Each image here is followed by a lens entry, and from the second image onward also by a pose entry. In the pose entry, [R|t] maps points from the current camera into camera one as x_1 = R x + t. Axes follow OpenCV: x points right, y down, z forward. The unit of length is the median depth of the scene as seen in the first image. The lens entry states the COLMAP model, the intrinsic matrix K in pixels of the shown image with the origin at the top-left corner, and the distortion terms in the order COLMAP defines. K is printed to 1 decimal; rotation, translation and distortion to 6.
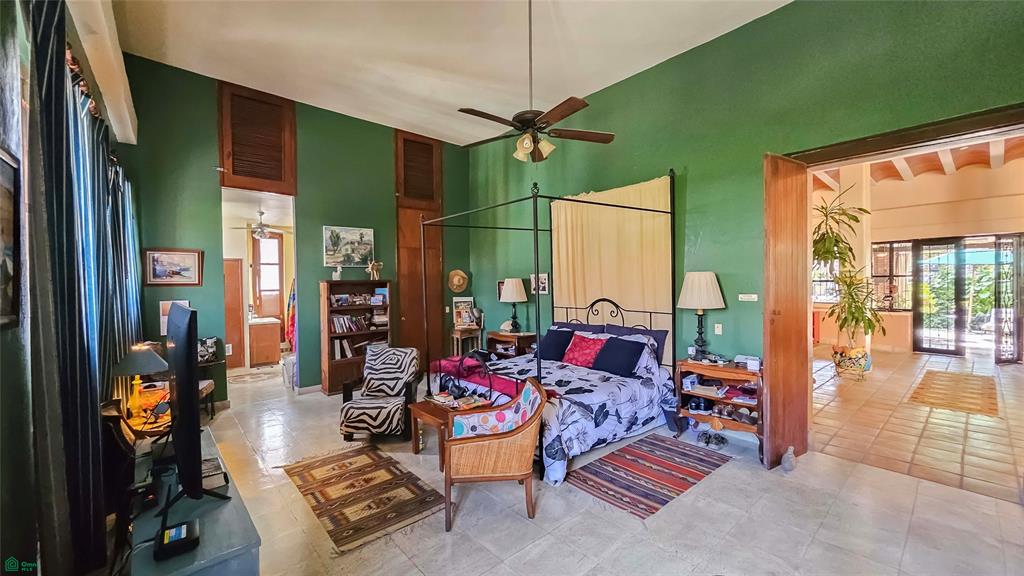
lens RADIAL K [[405.5, 0, 504.3], [0, 405.5, 286.2], [0, 0, 1]] dist [-0.003895, 0.001043]
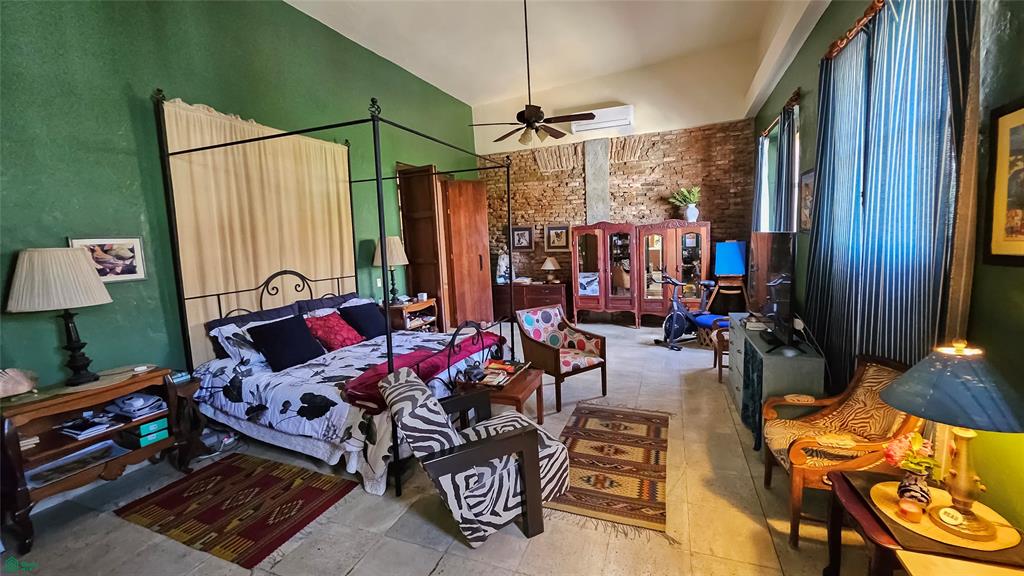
lens RADIAL K [[405.5, 0, 514.7], [0, 405.5, 286.1], [0, 0, 1]] dist [-0.003895, 0.001043]
pose [[-0.467333, -0.065020, 0.881687, -0.658373], [0.068361, 0.991648, 0.109363, 0.004976], [-0.881435, 0.111382, -0.458985, 0.993238]]
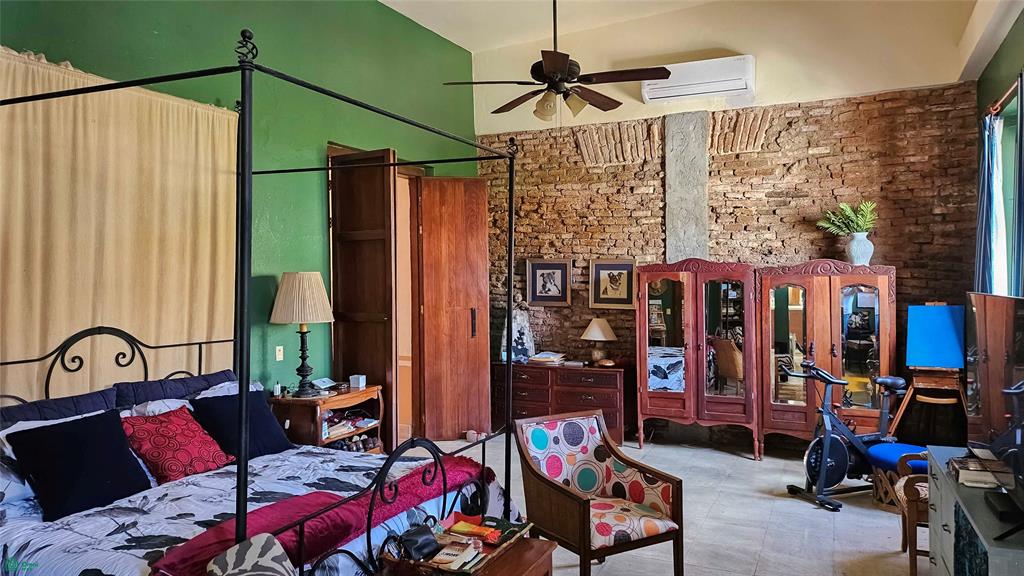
lens RADIAL K [[714.1, 0, 520.9], [0, 714.1, 281.8], [0, 0, 1]] dist [0.058919, -0.057571]
pose [[-0.425424, 0.014858, 0.904872, -0.646740], [0.029447, 0.999563, -0.002568, -0.002777], [-0.904515, 0.025553, -0.425675, 0.942549]]
